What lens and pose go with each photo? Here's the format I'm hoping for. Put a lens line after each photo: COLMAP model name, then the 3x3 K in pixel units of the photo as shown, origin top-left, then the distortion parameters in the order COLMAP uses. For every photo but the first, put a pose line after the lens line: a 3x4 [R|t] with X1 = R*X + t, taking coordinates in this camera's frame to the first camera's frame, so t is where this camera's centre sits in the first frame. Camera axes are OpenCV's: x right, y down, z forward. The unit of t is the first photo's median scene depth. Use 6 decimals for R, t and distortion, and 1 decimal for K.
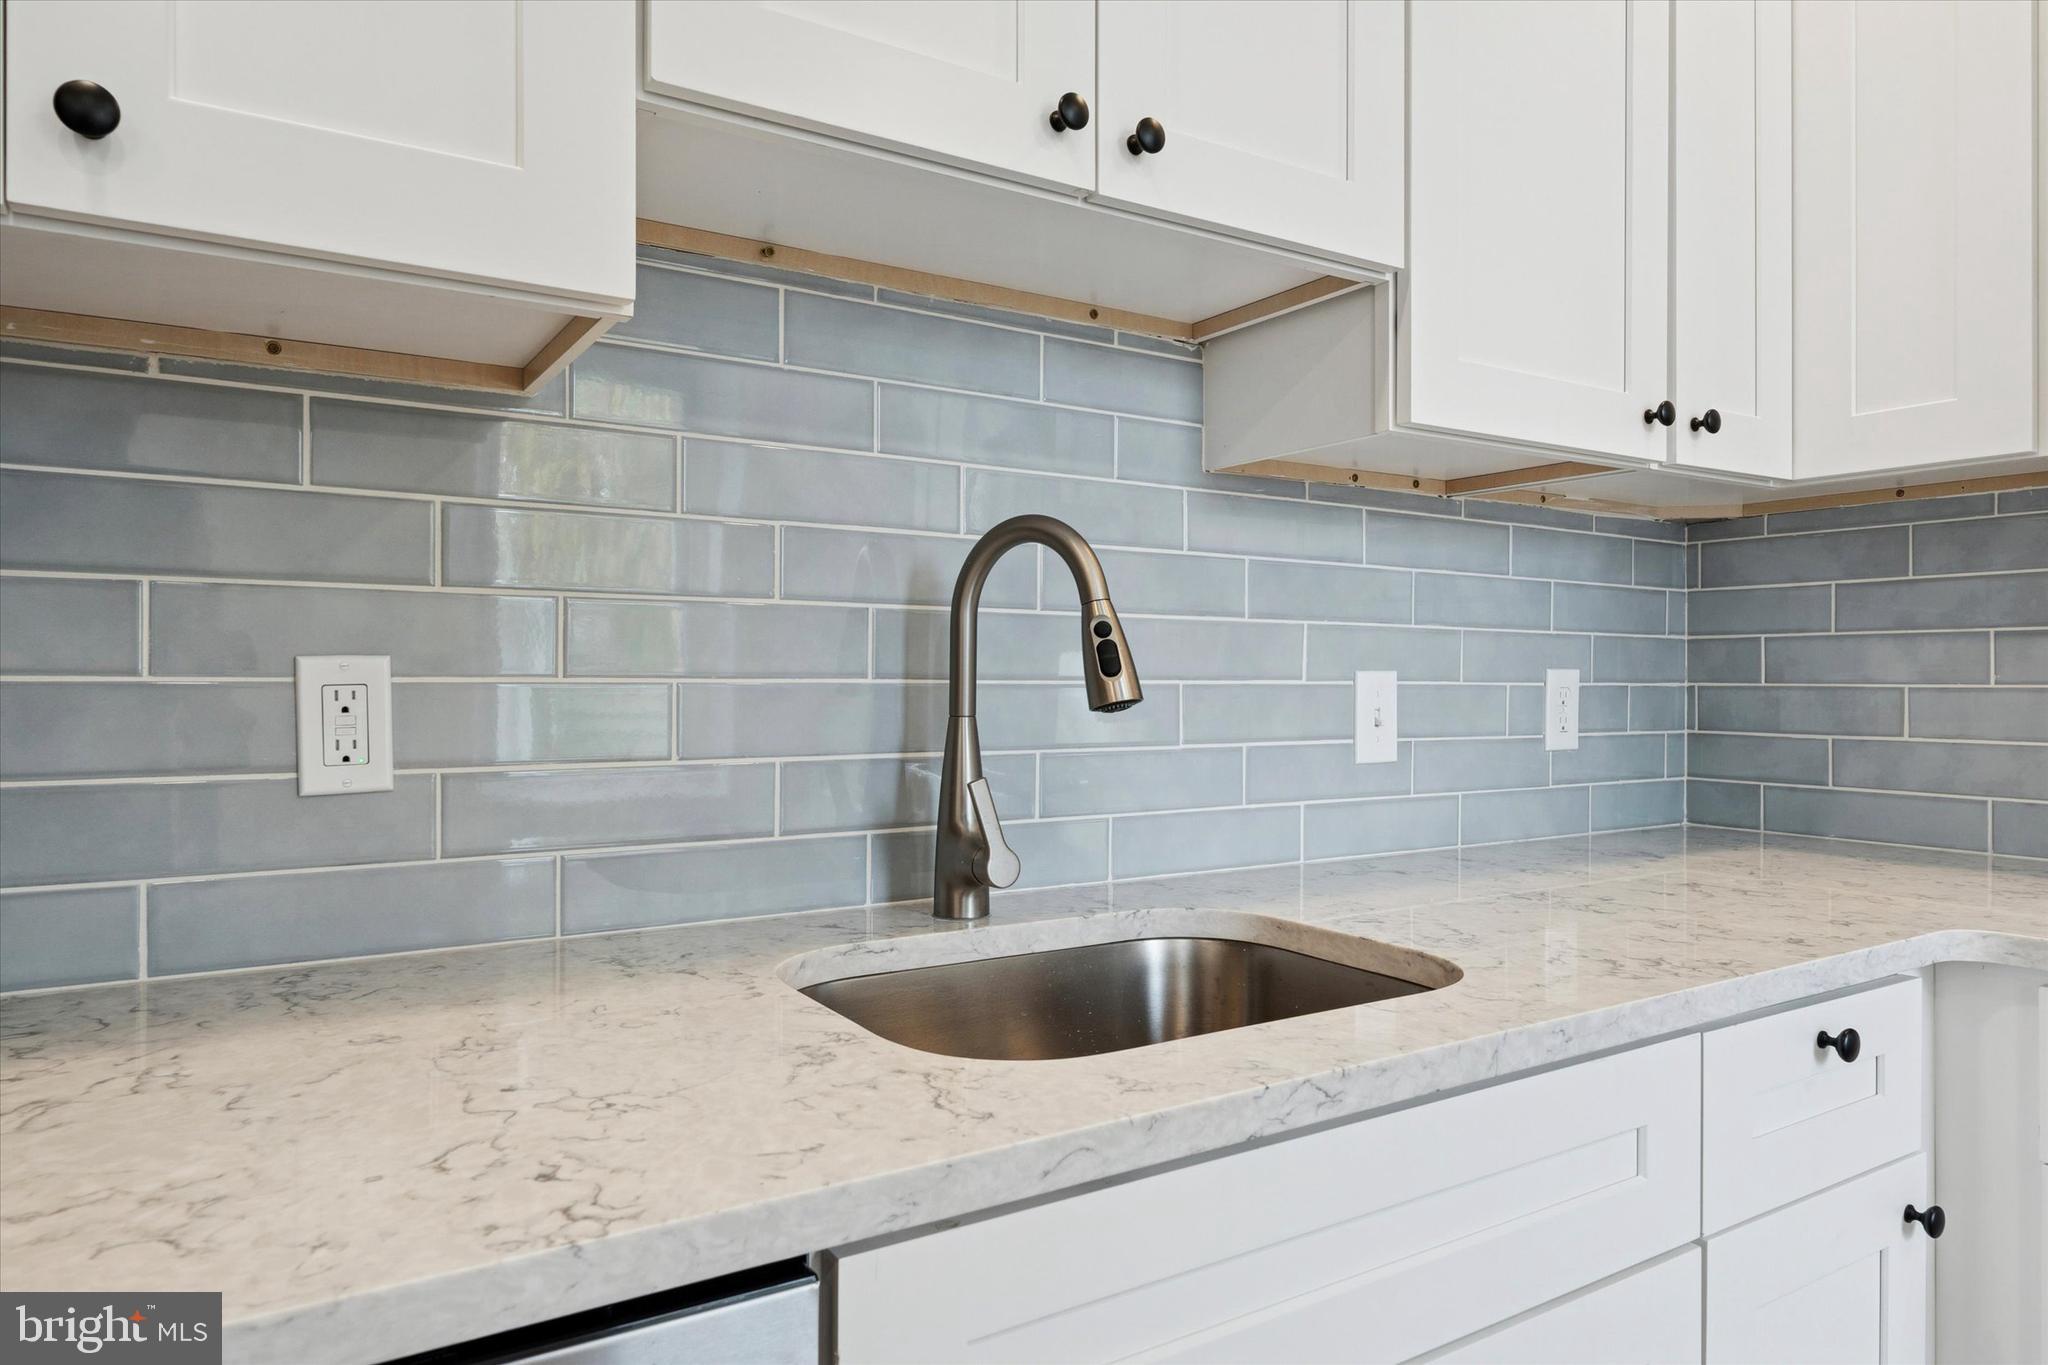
lens RADIAL K [[1299.9, 0, 1030.2], [0, 1299.9, 679.4], [0, 0, 1]] dist [-0.005019, -0.000383]
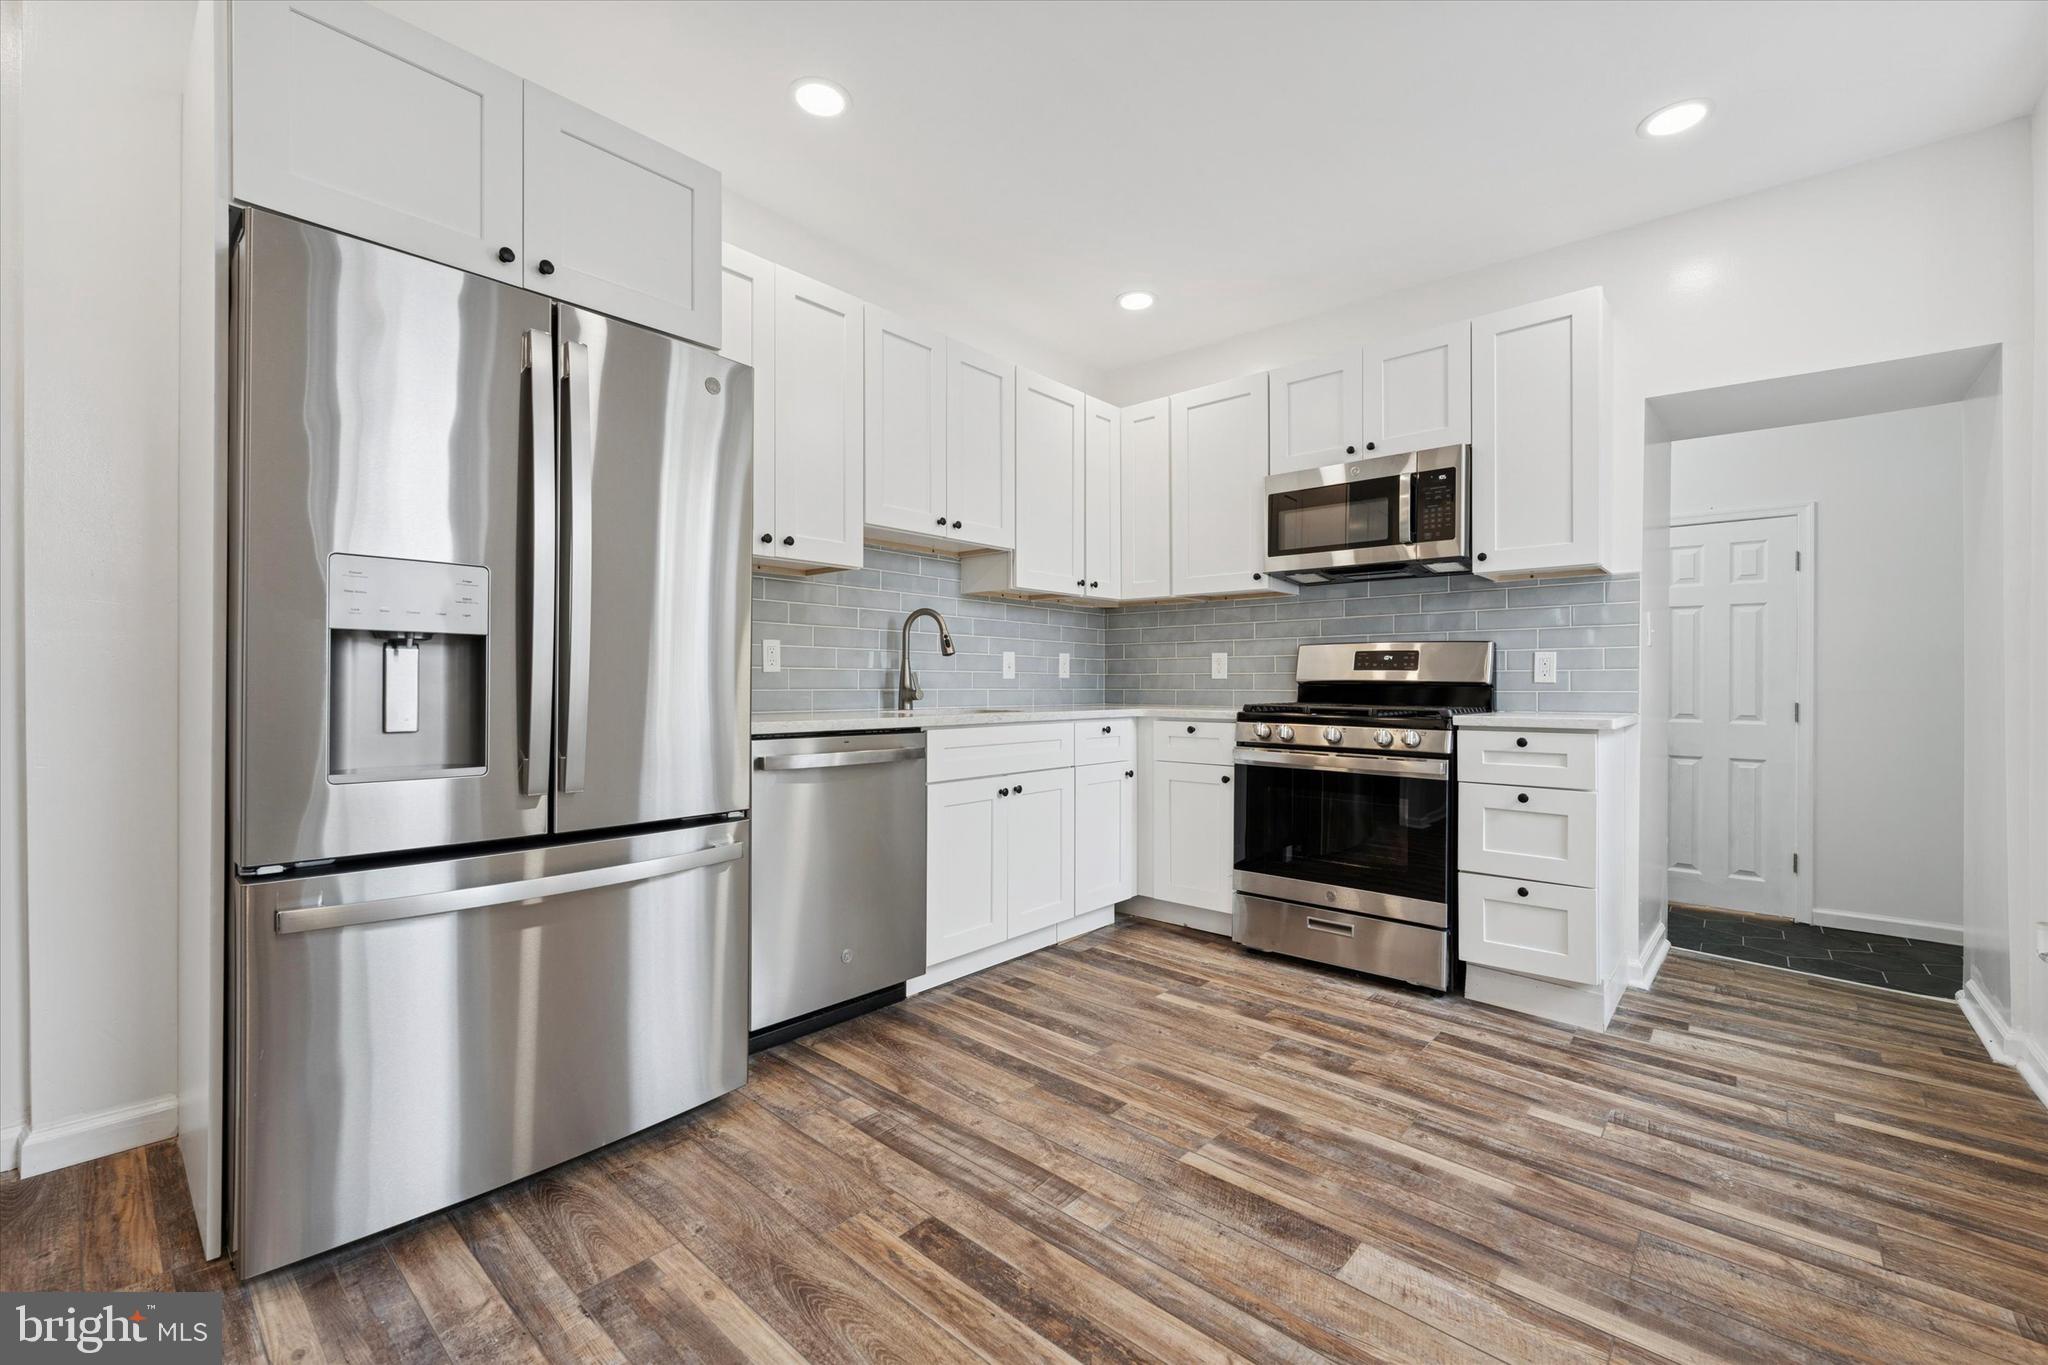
lens RADIAL K [[848.3, 0, 1025.8], [0, 848.3, 678.1], [0, 0, 1]] dist [0.001879, 0.000092]
pose [[0.962581, 0.001558, 0.270989, -0.349464], [-0.000139, 0.999986, -0.005255, 0.088013], [-0.270994, 0.005021, 0.962568, -1.371172]]
